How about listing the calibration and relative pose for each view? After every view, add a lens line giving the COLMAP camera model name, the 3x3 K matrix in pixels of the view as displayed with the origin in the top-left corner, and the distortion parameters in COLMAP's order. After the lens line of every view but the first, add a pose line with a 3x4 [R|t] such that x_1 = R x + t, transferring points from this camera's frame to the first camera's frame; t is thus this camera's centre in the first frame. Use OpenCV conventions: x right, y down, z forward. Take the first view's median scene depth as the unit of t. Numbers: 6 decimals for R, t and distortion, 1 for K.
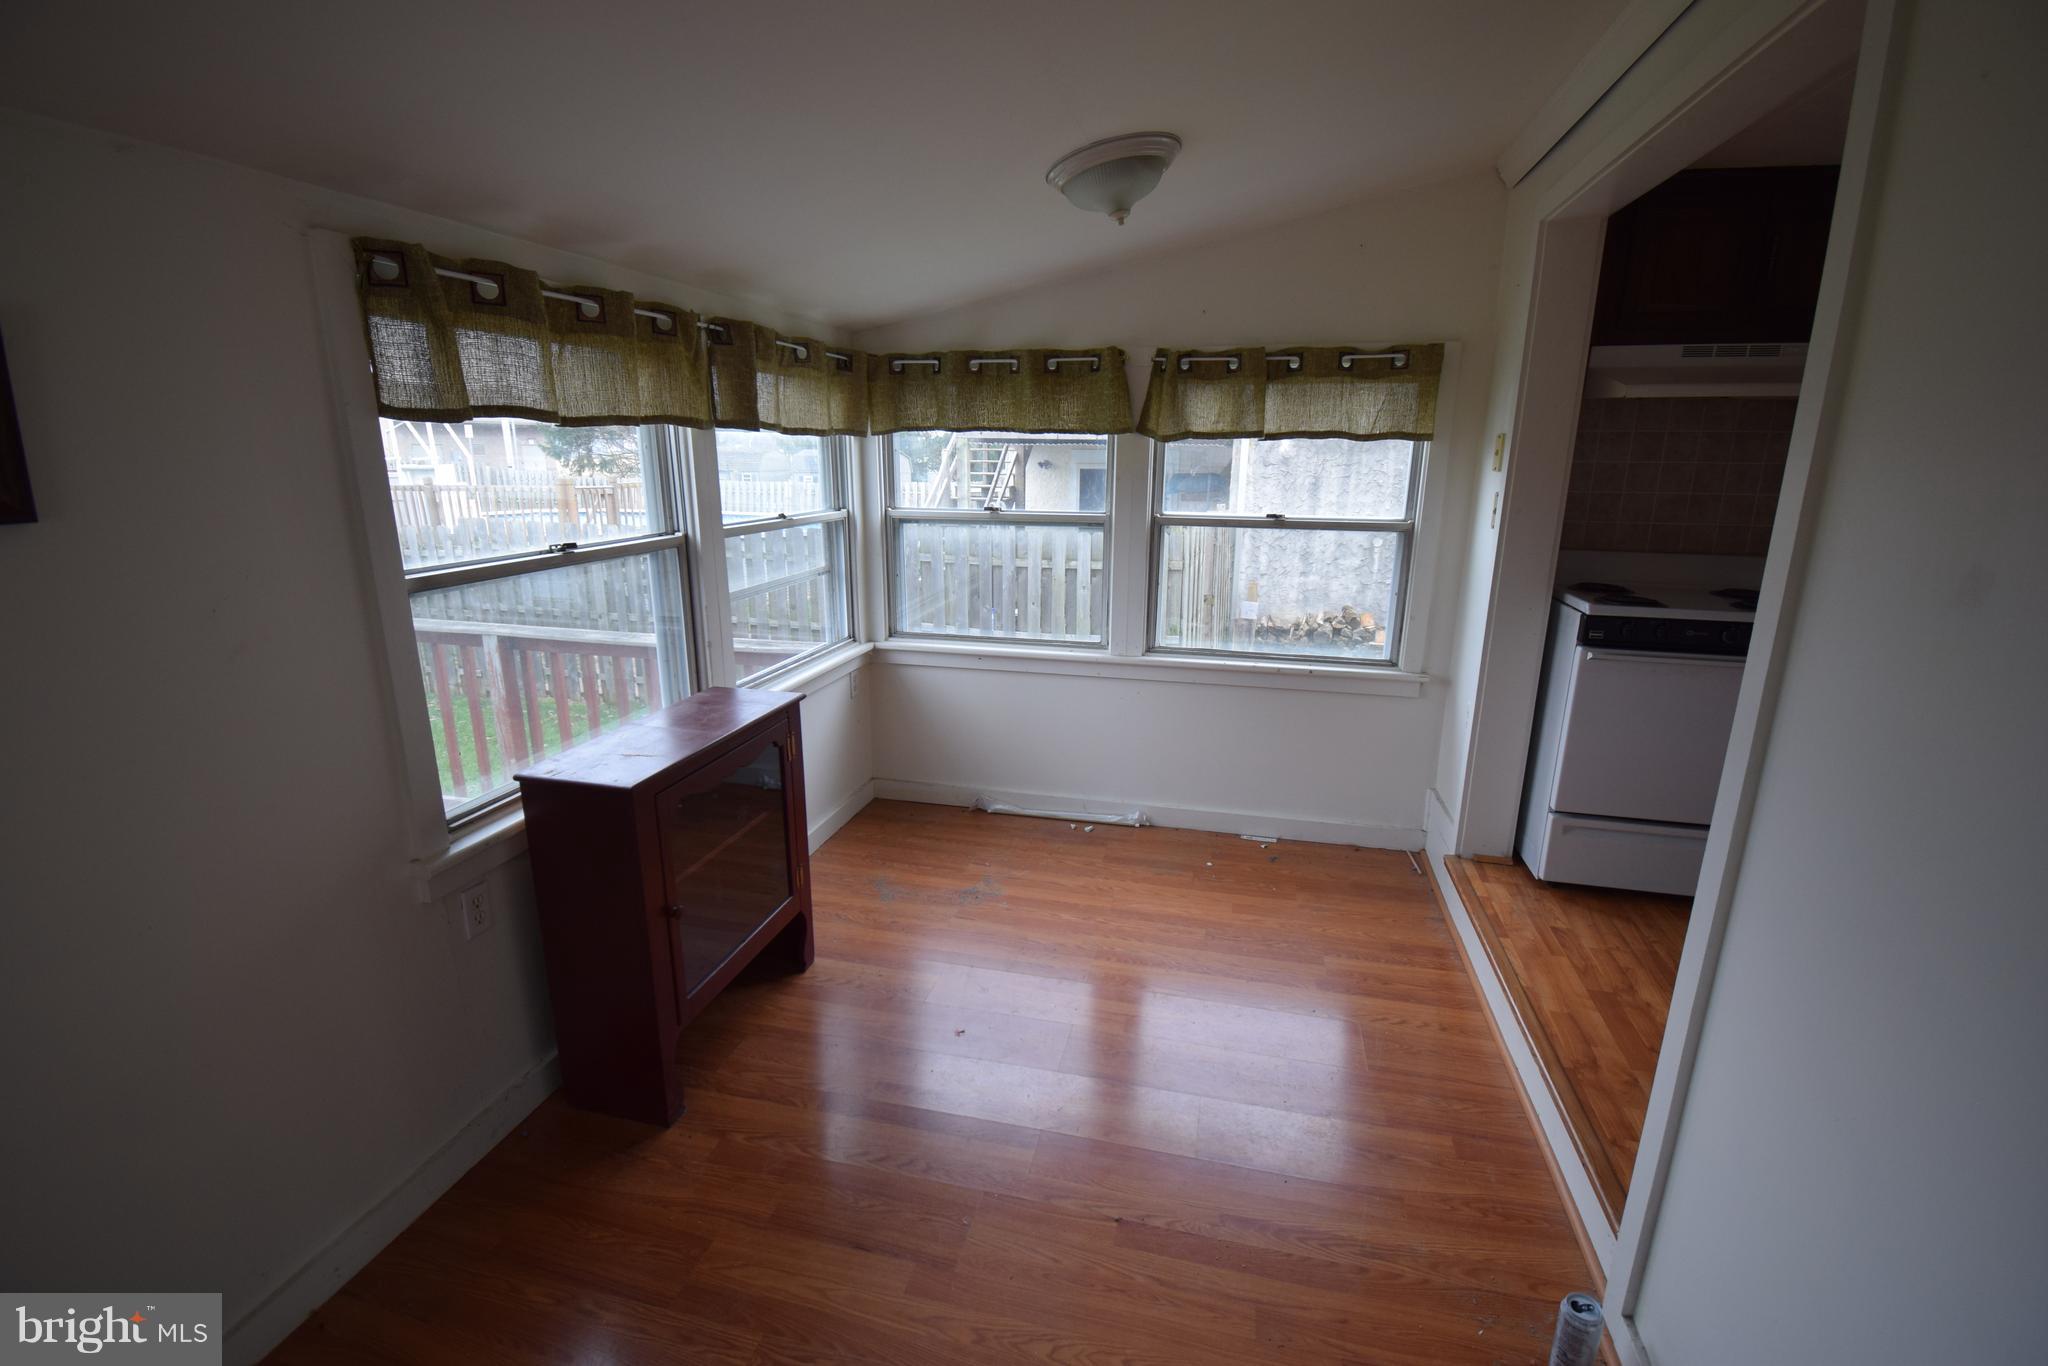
lens RADIAL K [[923.1, 0, 1024.0], [0, 923.1, 683.0], [0, 0, 1]] dist [0.002325, 0.000003]
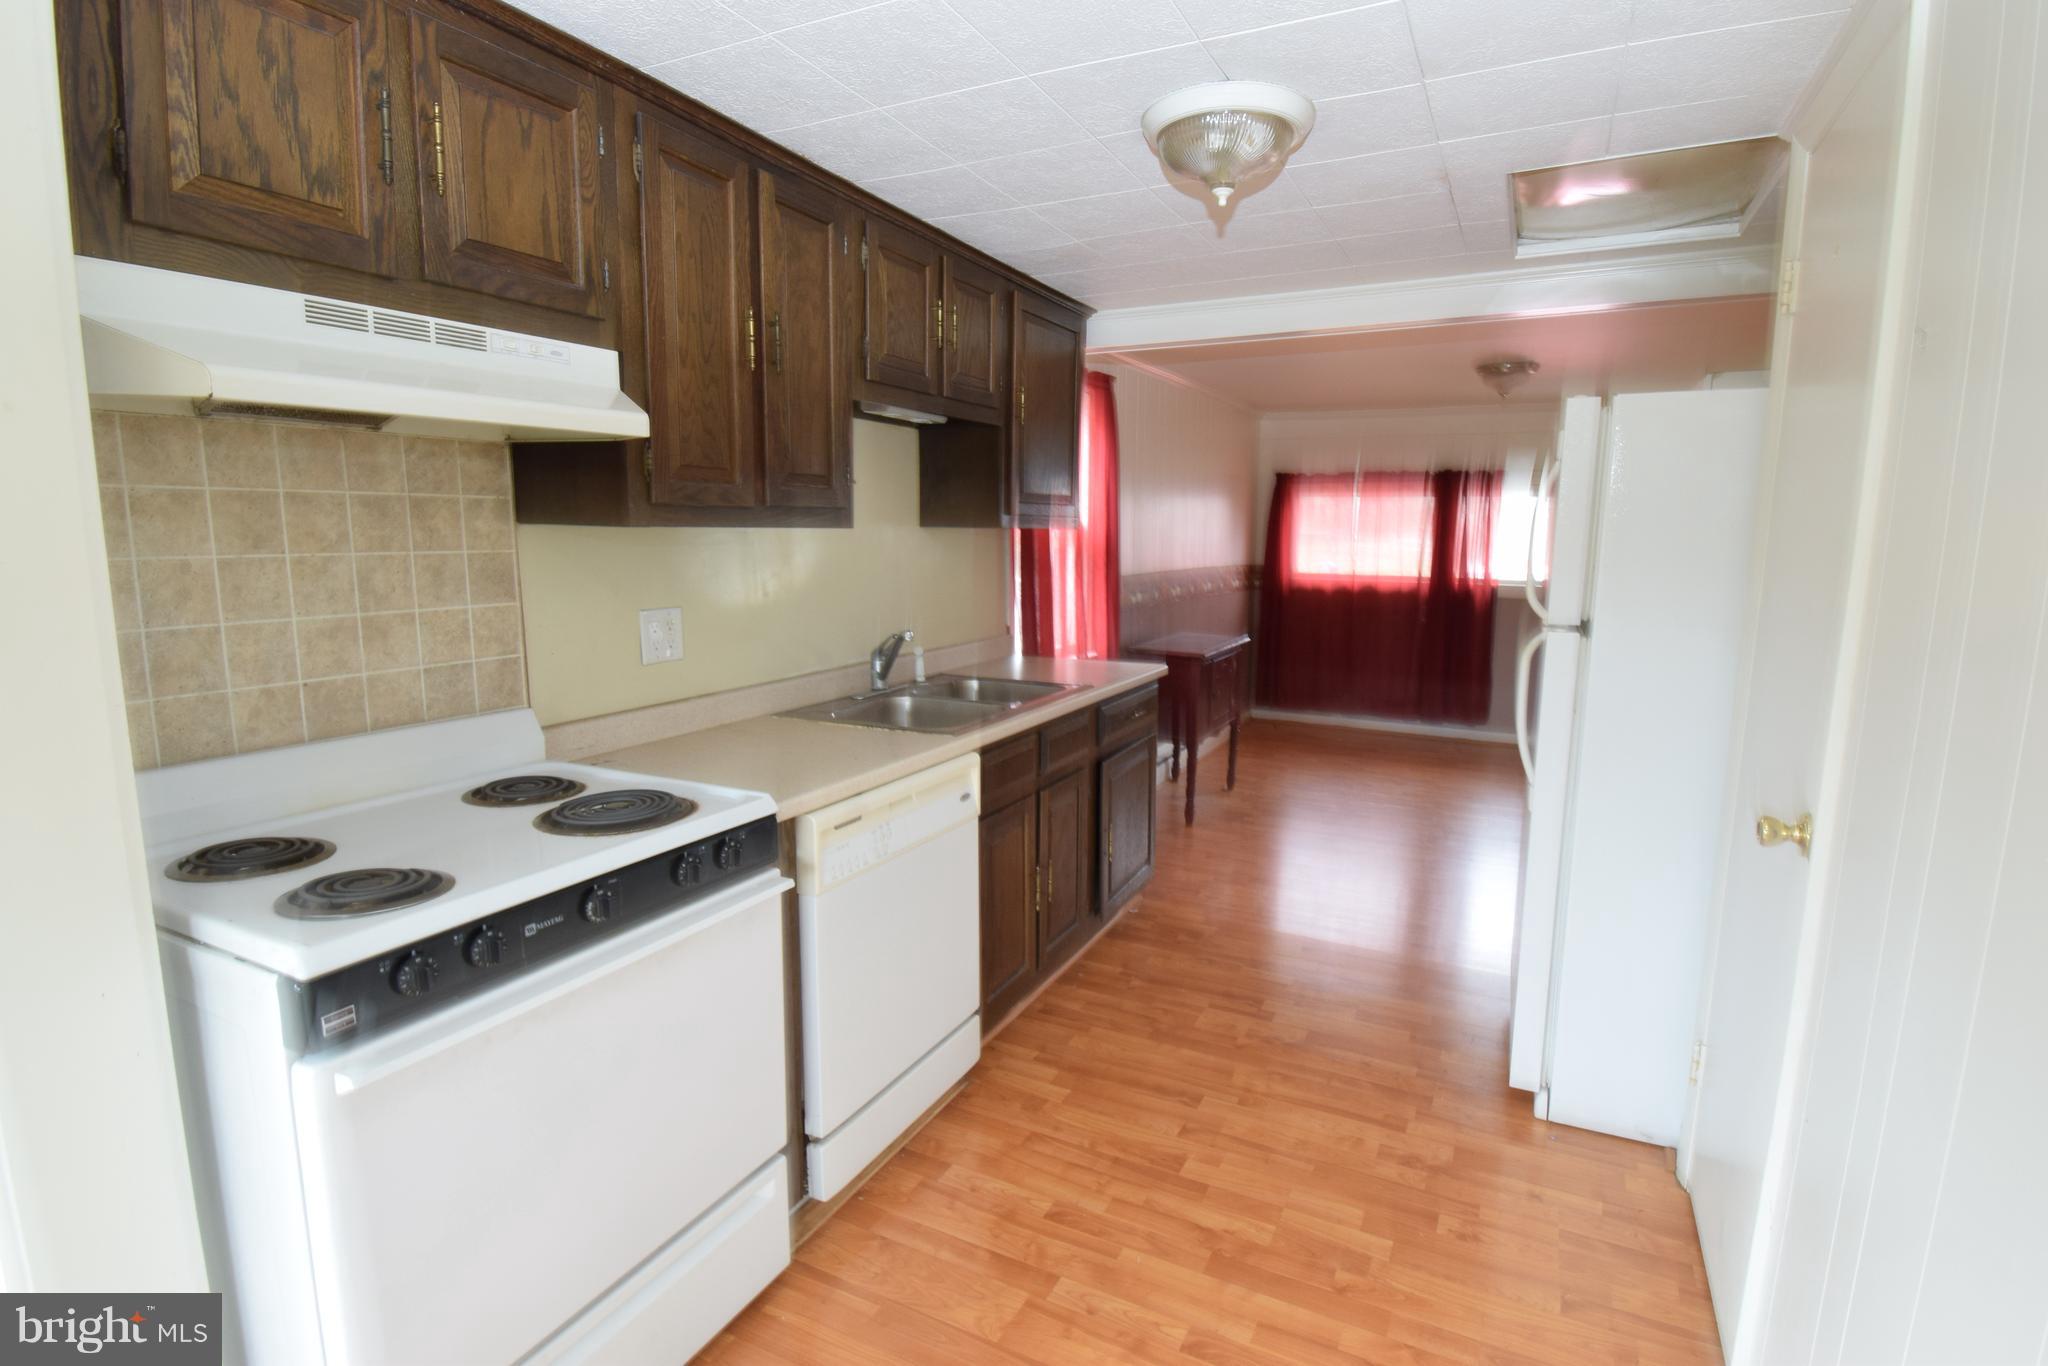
lens RADIAL K [[1025.2, 0, 1024.0], [0, 1025.2, 683.0], [0, 0, 1]] dist [-0.000075, 0.000050]
pose [[0.225377, -0.156525, 0.961616, 0.268721], [0.235329, 0.966531, 0.102170, -0.143018], [-0.945423, 0.203269, 0.254669, 0.535146]]
